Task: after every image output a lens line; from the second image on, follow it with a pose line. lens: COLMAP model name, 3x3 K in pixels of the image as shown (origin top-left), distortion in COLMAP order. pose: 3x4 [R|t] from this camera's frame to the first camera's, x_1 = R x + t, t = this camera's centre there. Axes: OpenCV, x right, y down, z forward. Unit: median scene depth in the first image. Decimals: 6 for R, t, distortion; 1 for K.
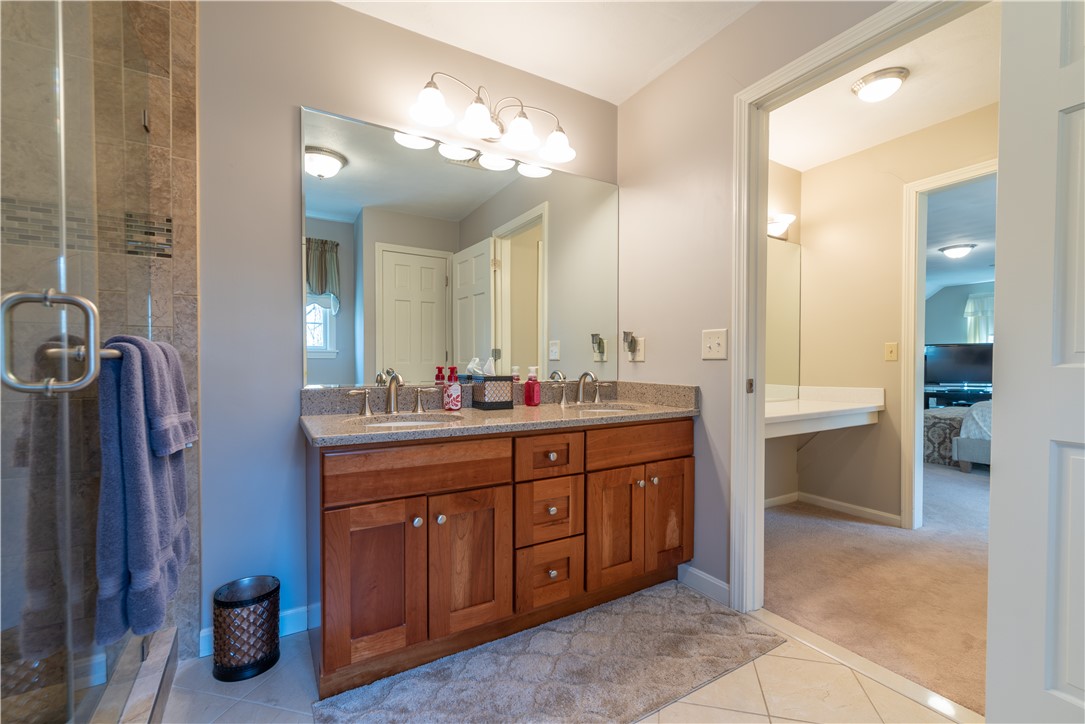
lens RADIAL K [[471.7, 0, 544.5], [0, 471.7, 369.9], [0, 0, 1]] dist [0.002373, -0.001219]
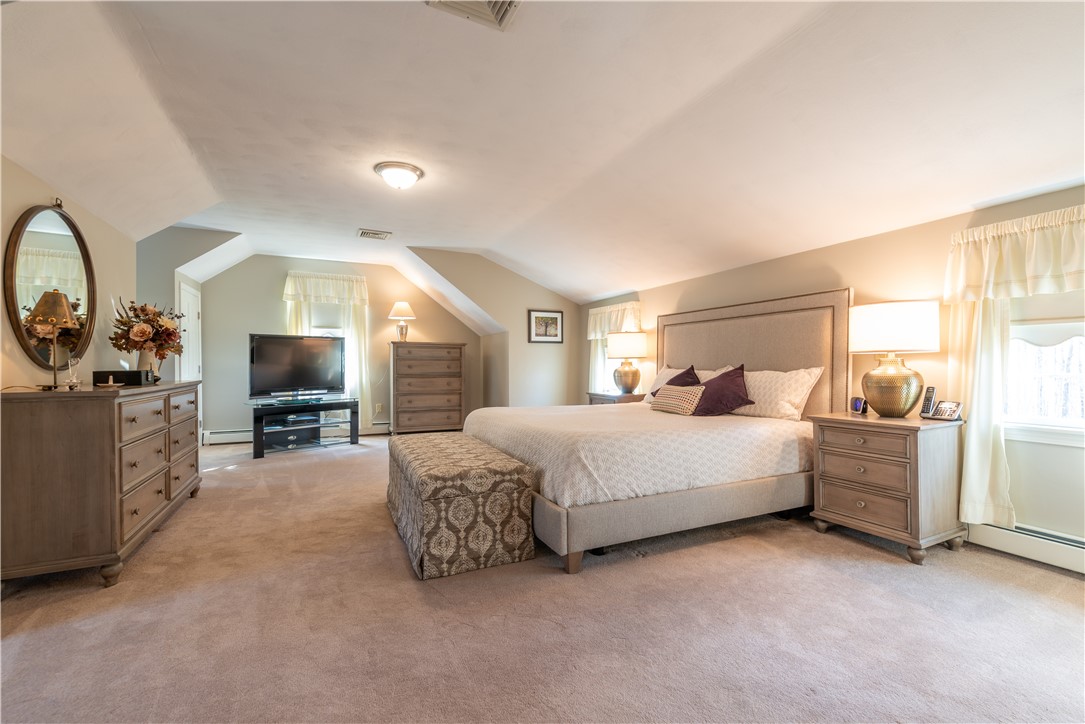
lens RADIAL K [[471.7, 0, 557.0], [0, 471.7, 367.2], [0, 0, 1]] dist [0.002373, -0.001219]
pose [[0.092745, -0.005870, 0.995673, 0.345720], [0.013051, 0.999904, 0.004679, -0.010148], [-0.995604, 0.012560, 0.092813, 0.890935]]
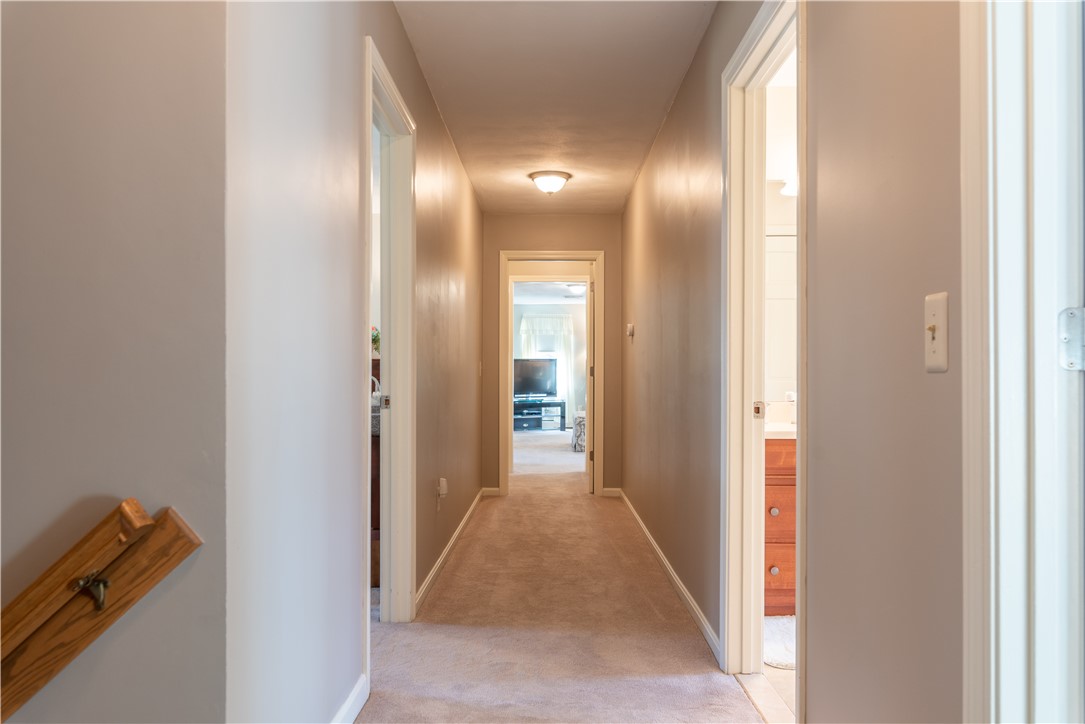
lens RADIAL K [[835.4, 0, 544.3], [0, 835.4, 368.2], [0, 0, 1]] dist [0.011015, 0.003382]
pose [[0.520304, 0.006840, 0.853954, -1.294608], [0.010024, 0.999850, -0.014116, -0.007632], [-0.853922, 0.015905, 0.520158, -0.101425]]
